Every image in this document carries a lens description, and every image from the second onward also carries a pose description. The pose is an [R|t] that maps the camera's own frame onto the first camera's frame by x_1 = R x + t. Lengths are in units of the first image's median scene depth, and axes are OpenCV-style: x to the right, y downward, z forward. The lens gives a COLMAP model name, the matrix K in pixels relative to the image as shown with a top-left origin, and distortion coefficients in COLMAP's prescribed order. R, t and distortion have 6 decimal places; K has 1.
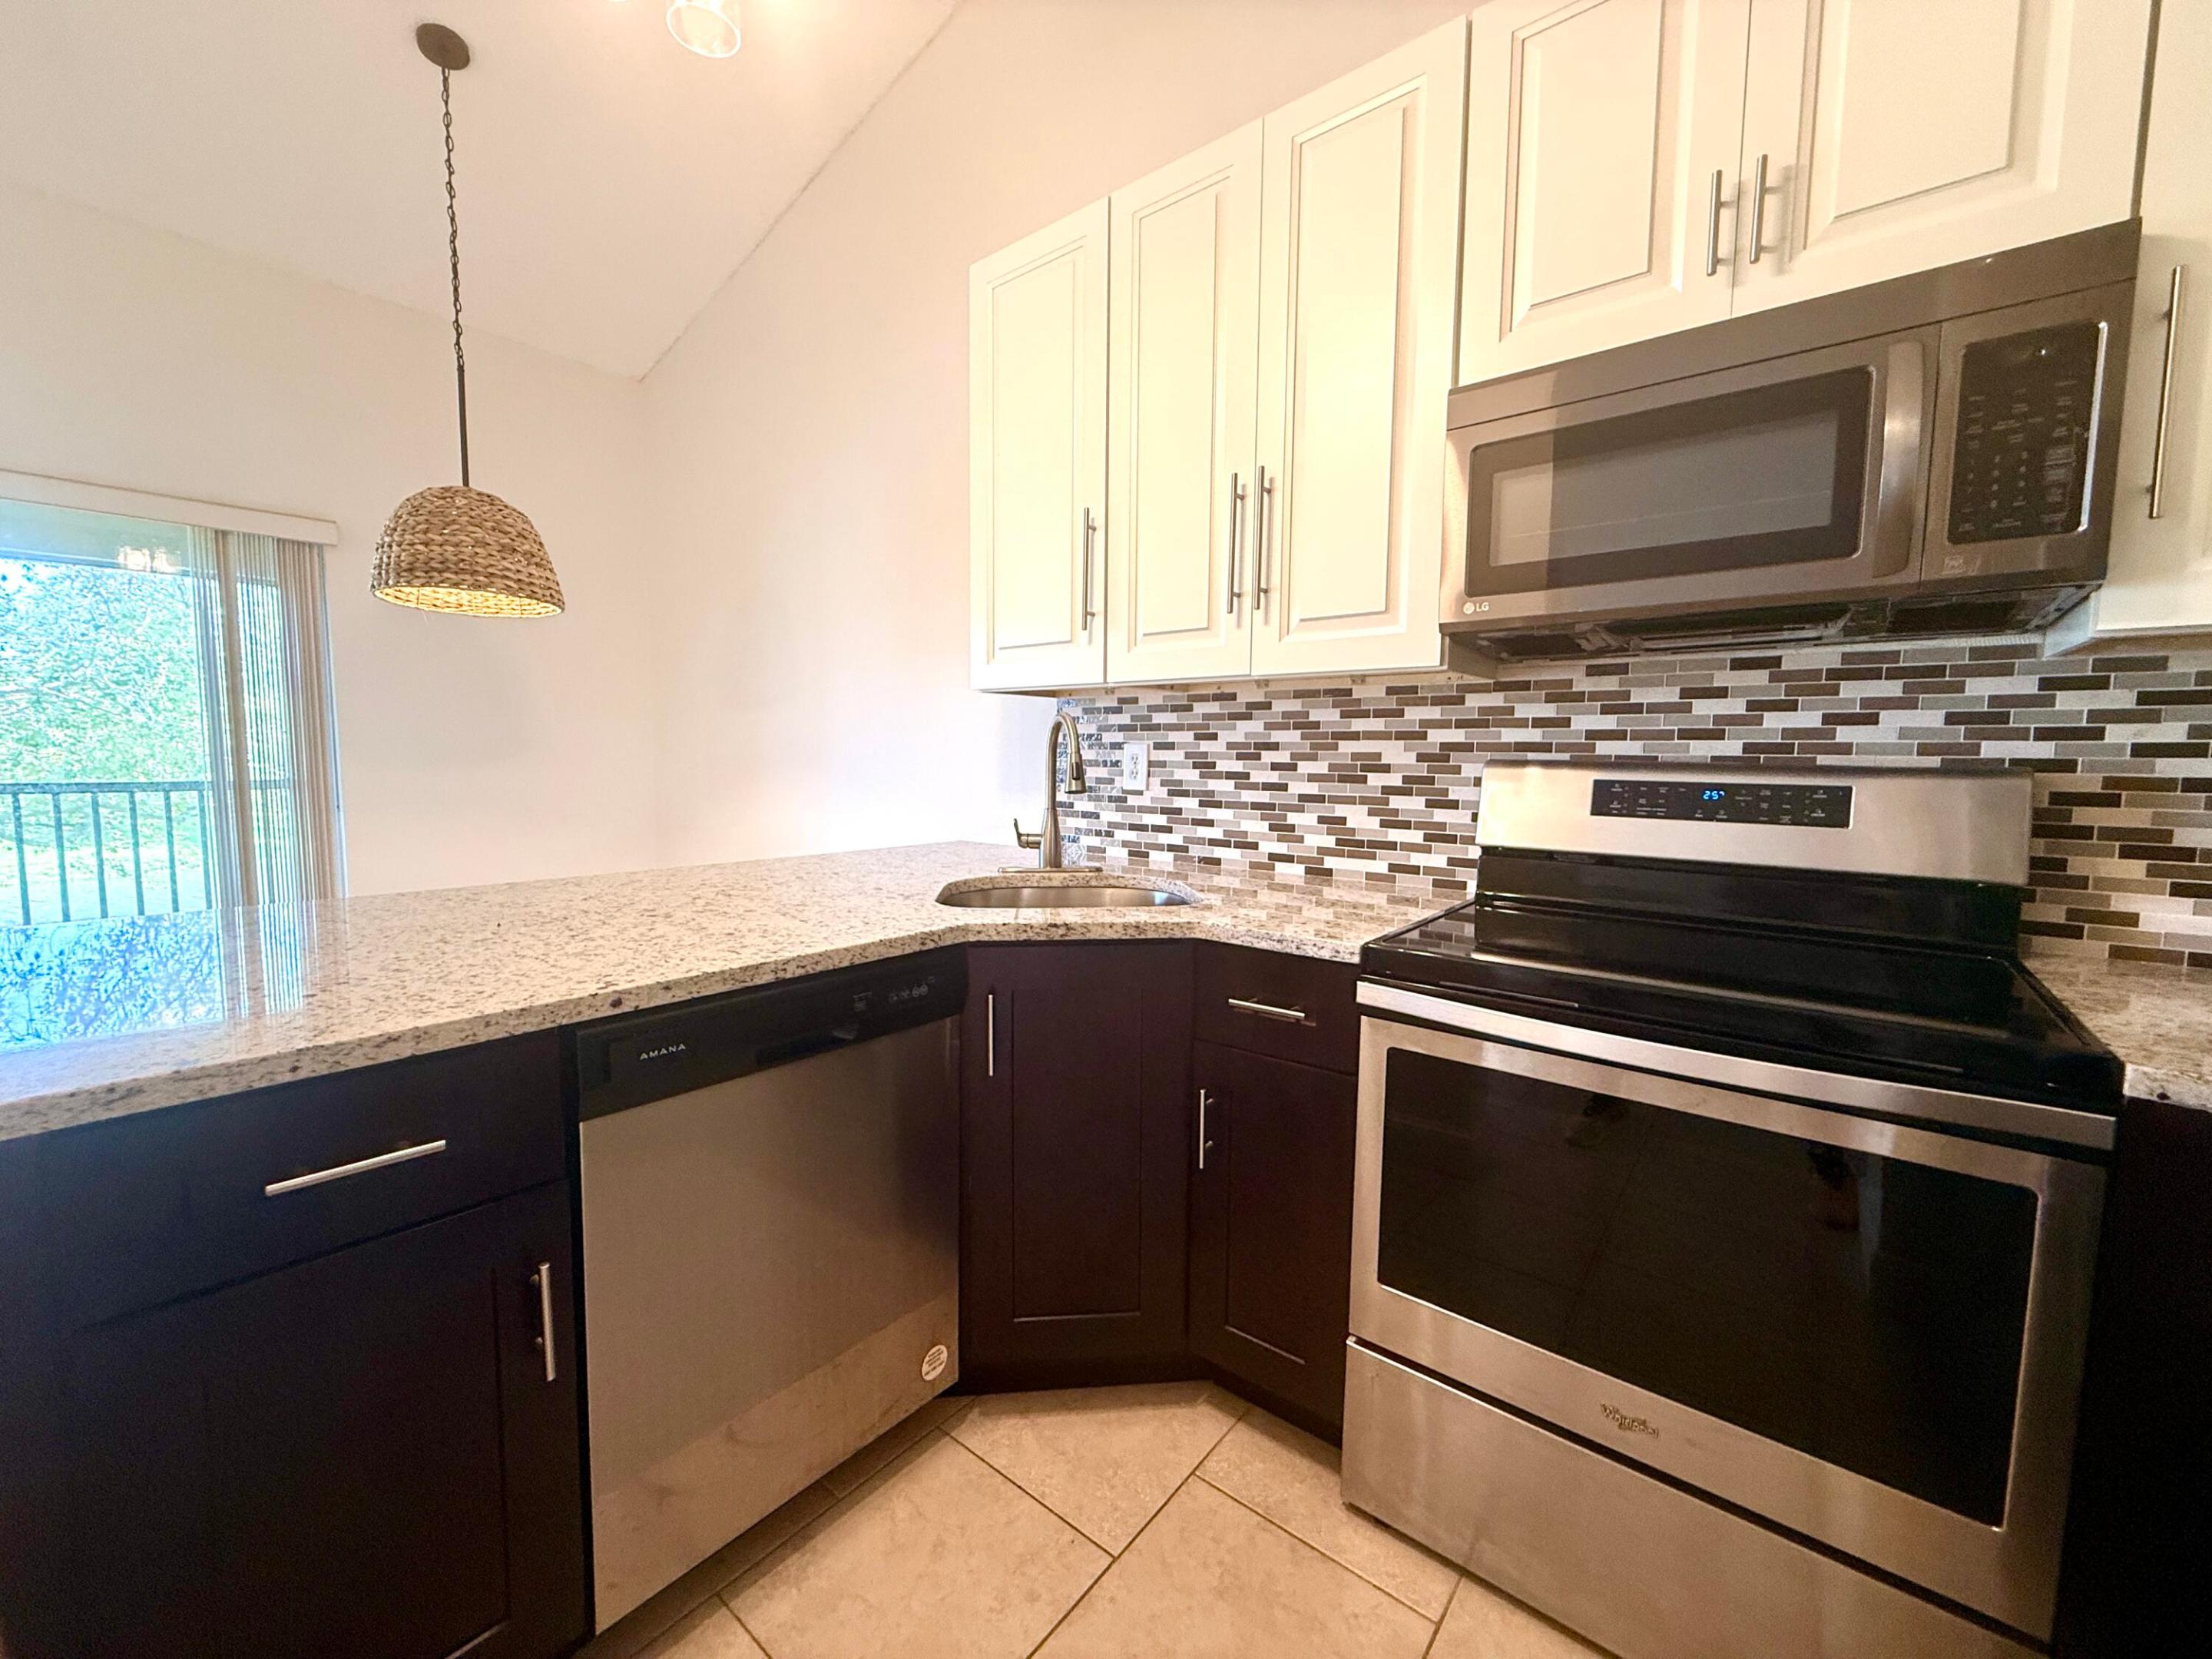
lens RADIAL K [[880.0, 0, 1103.0], [0, 880.0, 827.9], [0, 0, 1]] dist [0.001022, -0.000019]
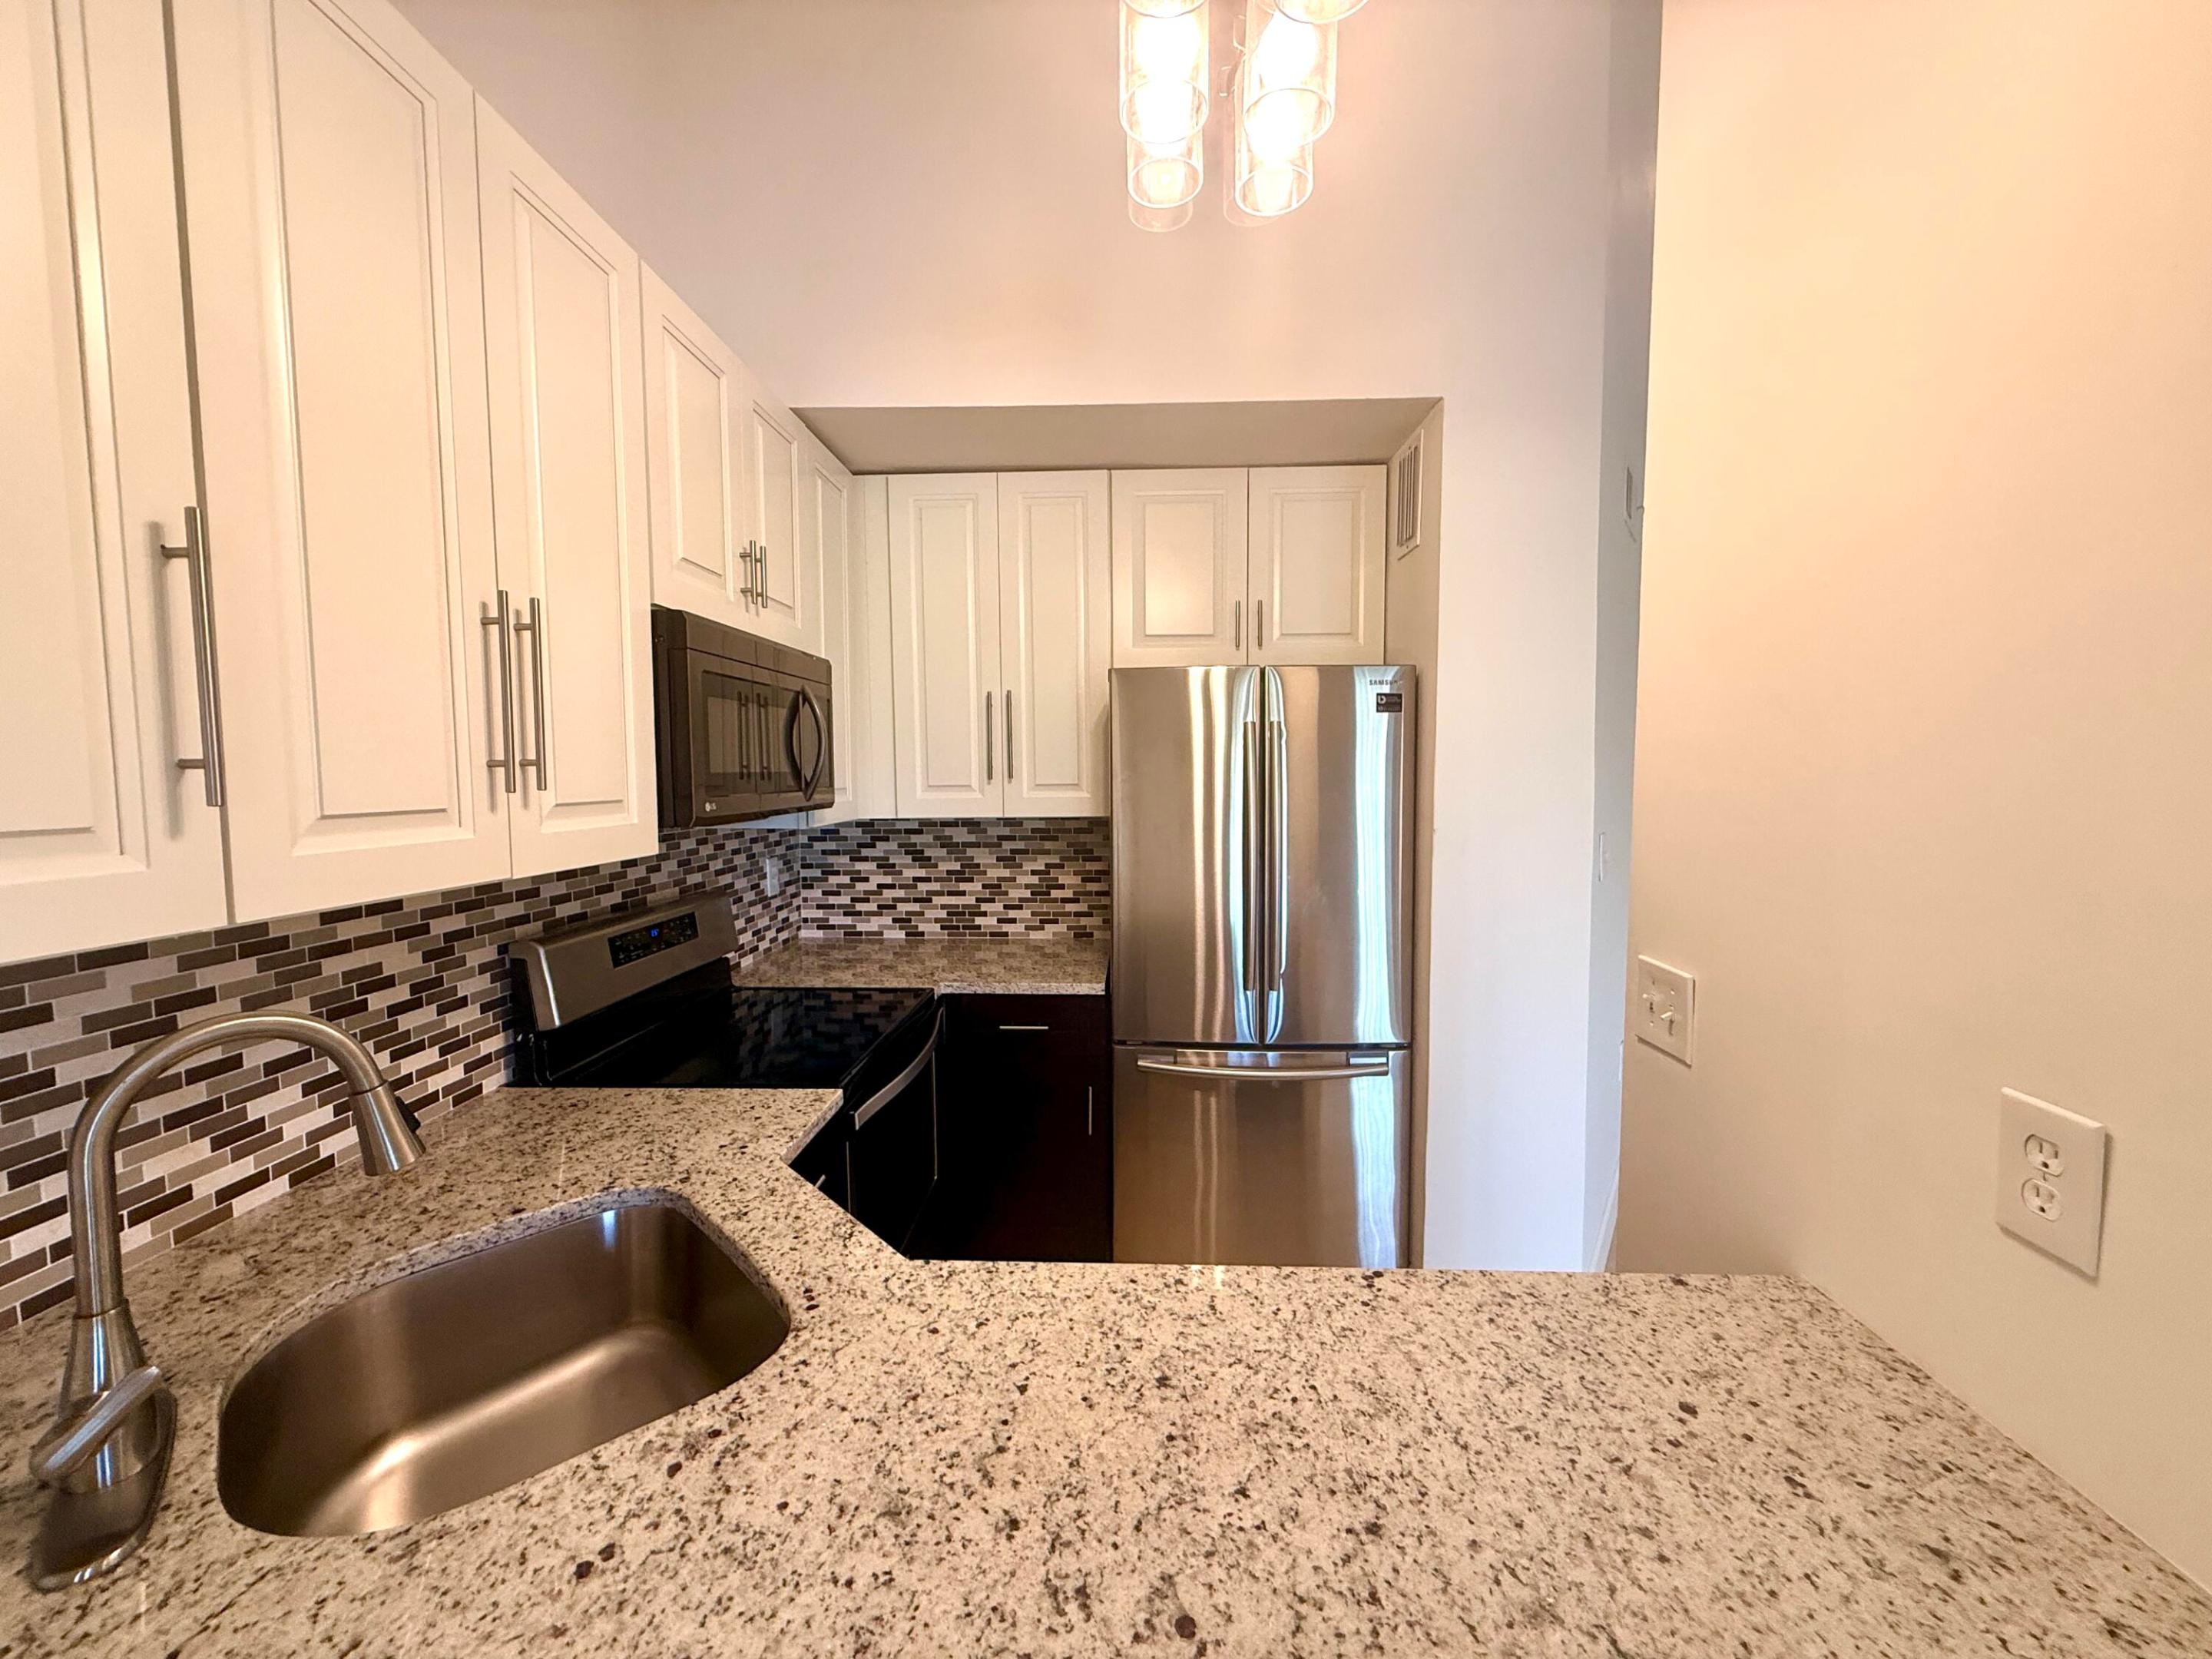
lens RADIAL K [[880.0, 0, 1103.0], [0, 880.0, 827.9], [0, 0, 1]] dist [0.001022, -0.000019]
pose [[-0.597428, -0.063016, 0.799443, -0.559651], [0.061347, 0.990395, 0.123913, -0.228238], [-0.799573, 0.123073, -0.587824, 0.864383]]
